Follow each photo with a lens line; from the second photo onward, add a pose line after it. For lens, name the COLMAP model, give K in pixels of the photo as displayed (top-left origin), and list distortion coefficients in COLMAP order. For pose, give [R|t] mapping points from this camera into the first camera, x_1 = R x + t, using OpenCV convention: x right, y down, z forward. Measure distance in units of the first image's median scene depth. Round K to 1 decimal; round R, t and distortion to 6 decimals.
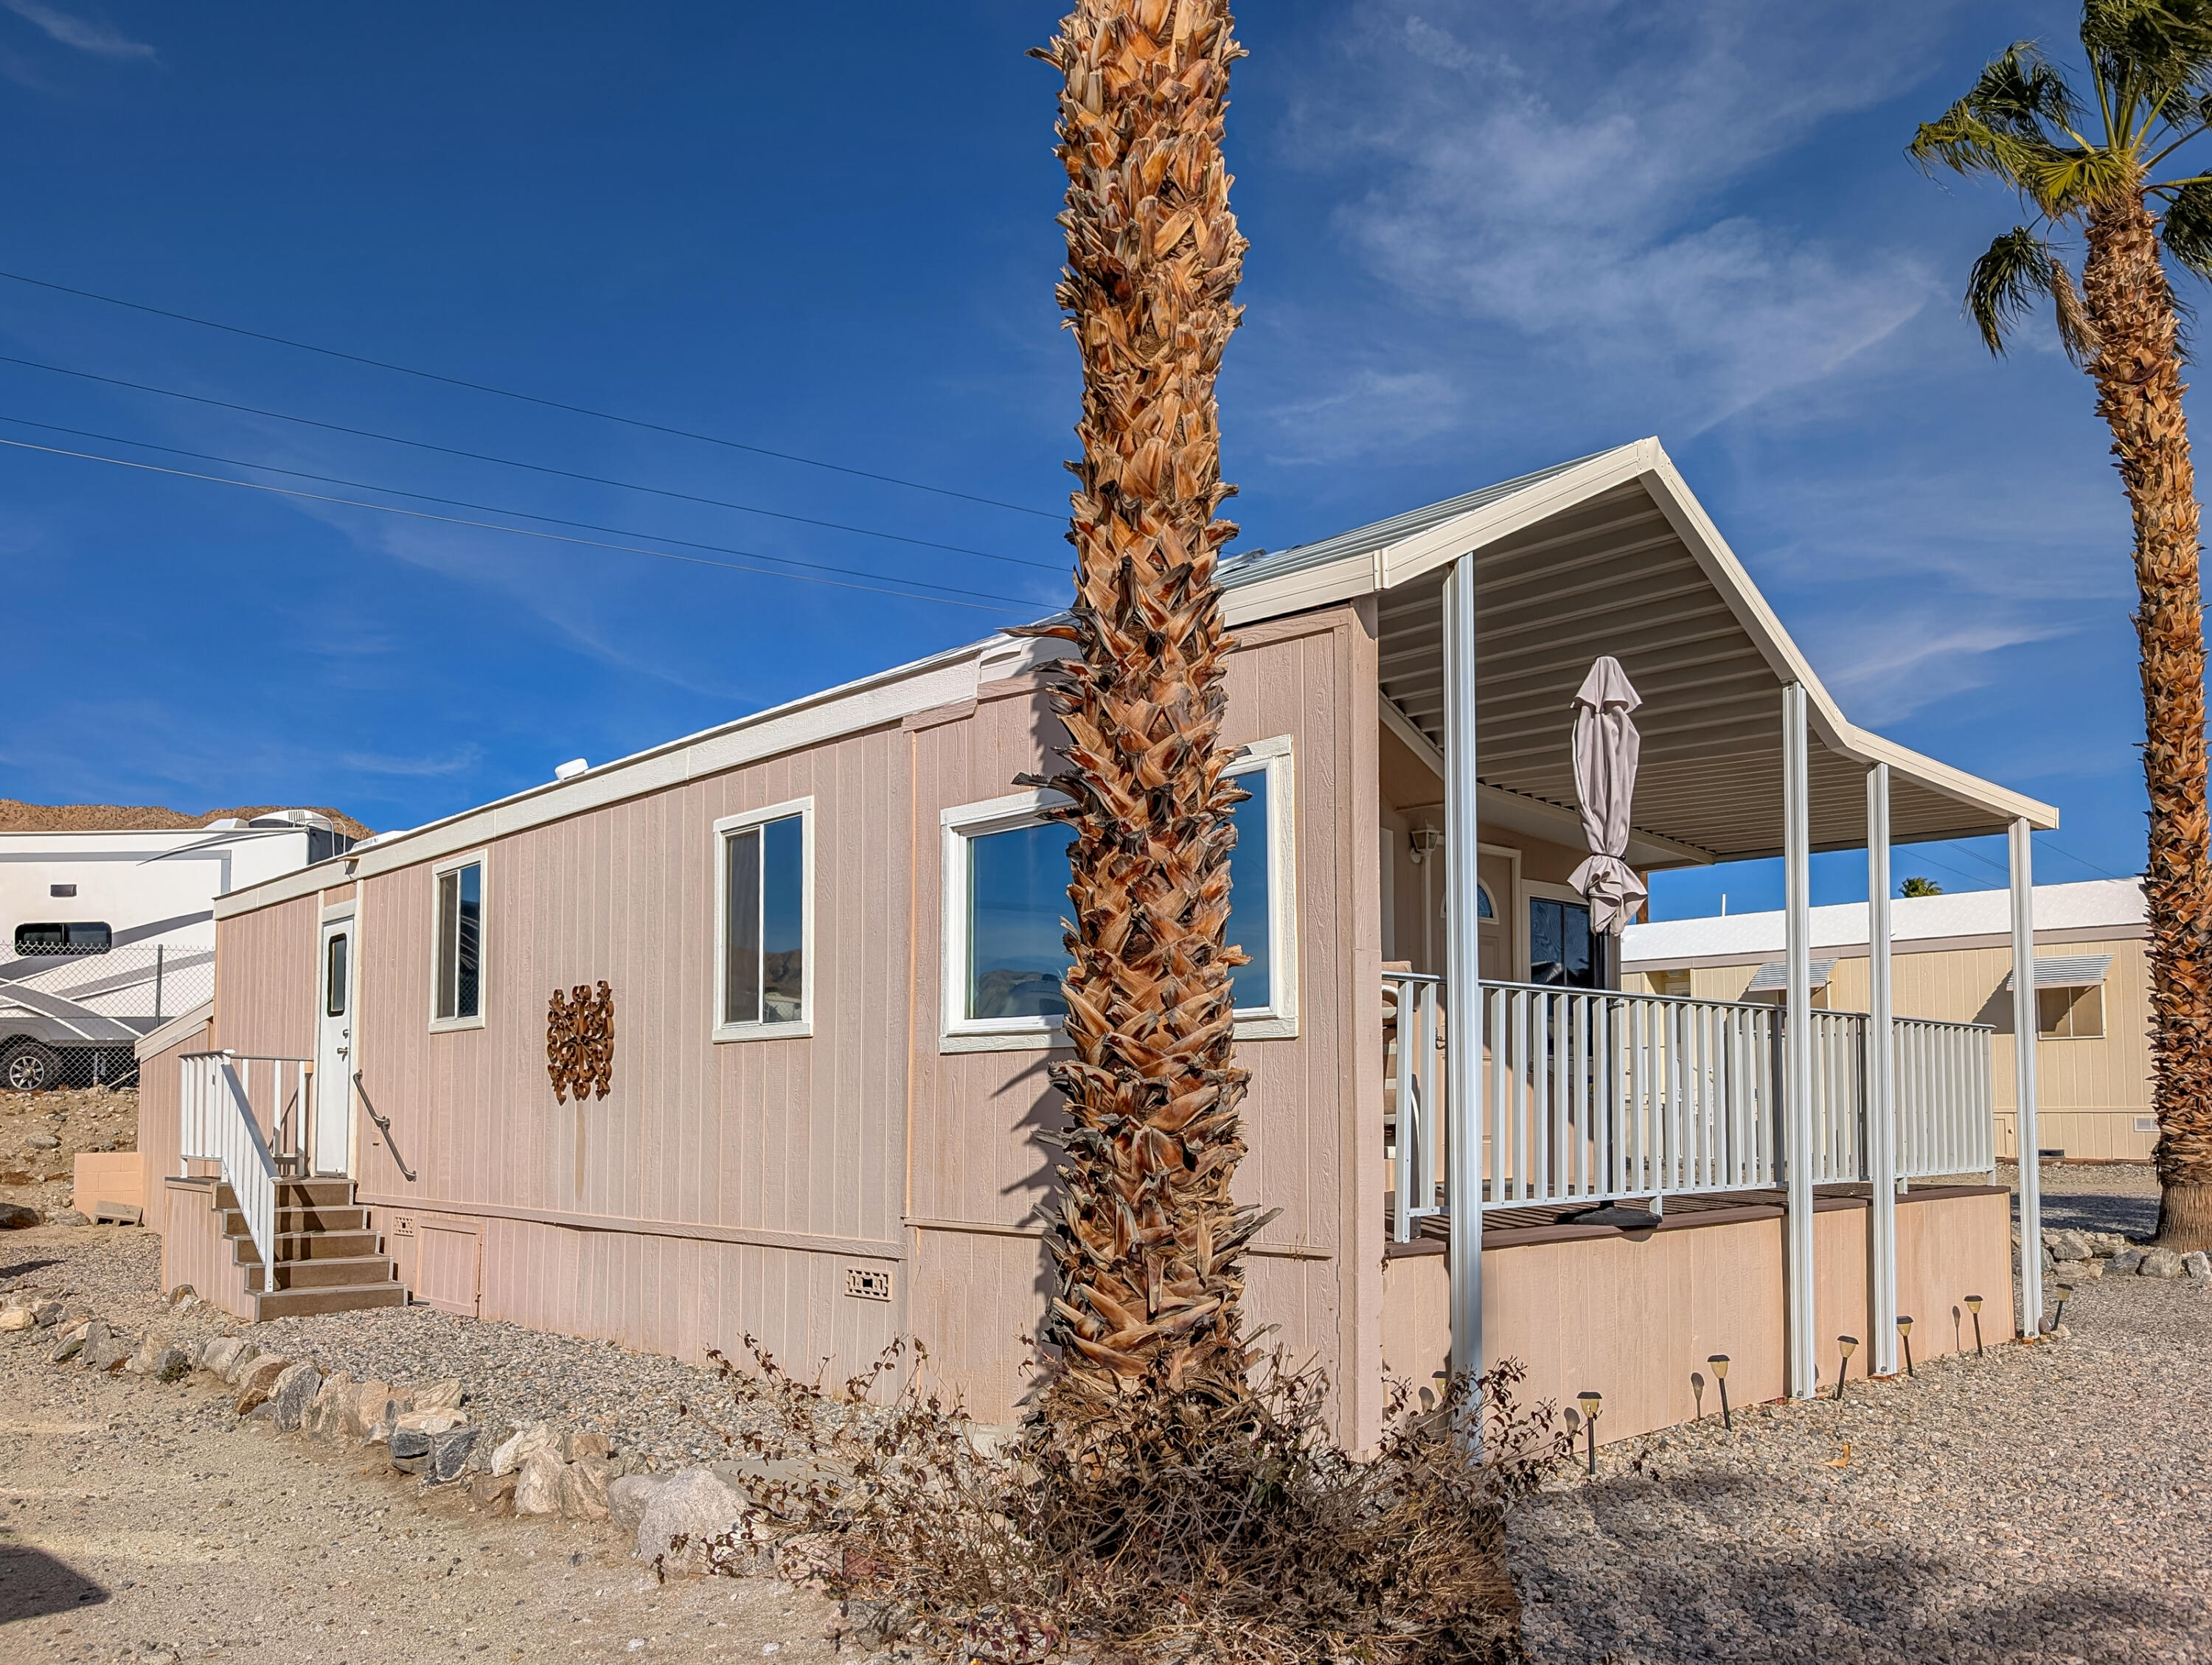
lens RADIAL K [[1644.2, 0, 1081.4], [0, 1644.2, 970.5], [0, 0, 1]] dist [-0.008728, 0.003517]
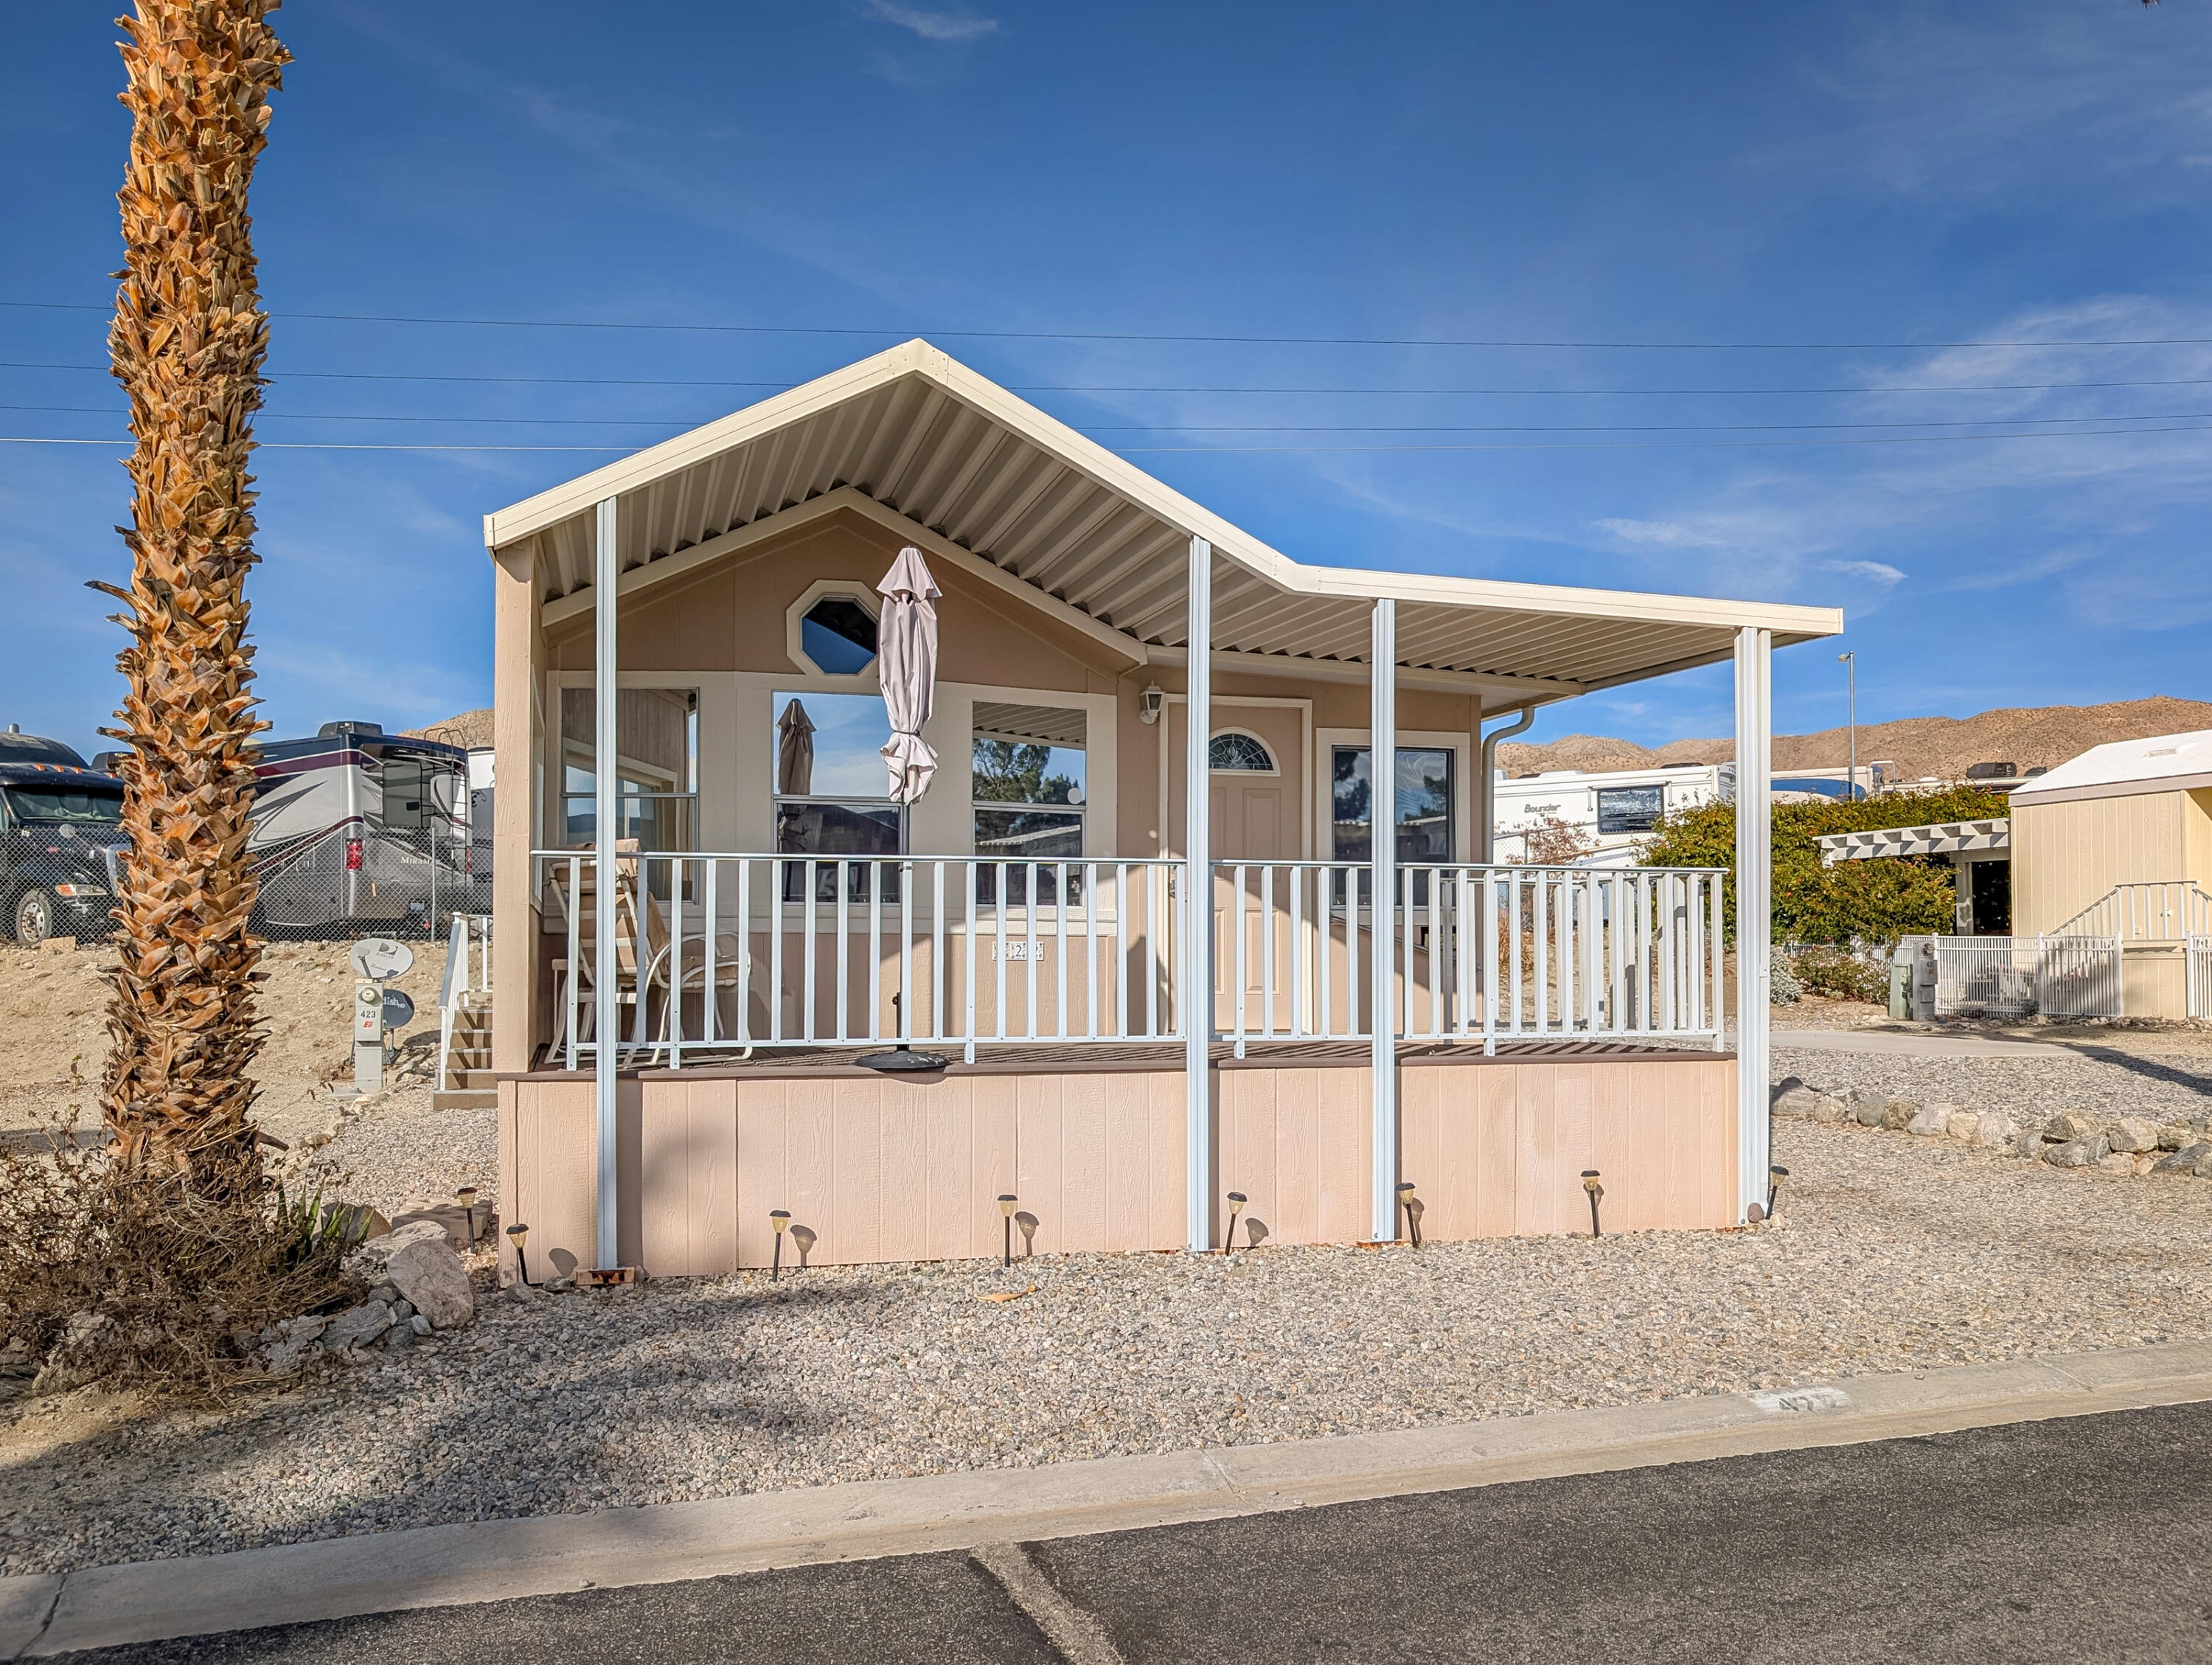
lens RADIAL K [[1644.2, 0, 1076.7], [0, 1644.2, 879.7], [0, 0, 1]] dist [-0.008728, 0.003517]
pose [[0.871676, -0.016460, -0.489806, 0.943854], [0.036759, 0.998816, 0.031852, -0.002185], [0.488702, -0.045769, 0.871249, 0.095426]]
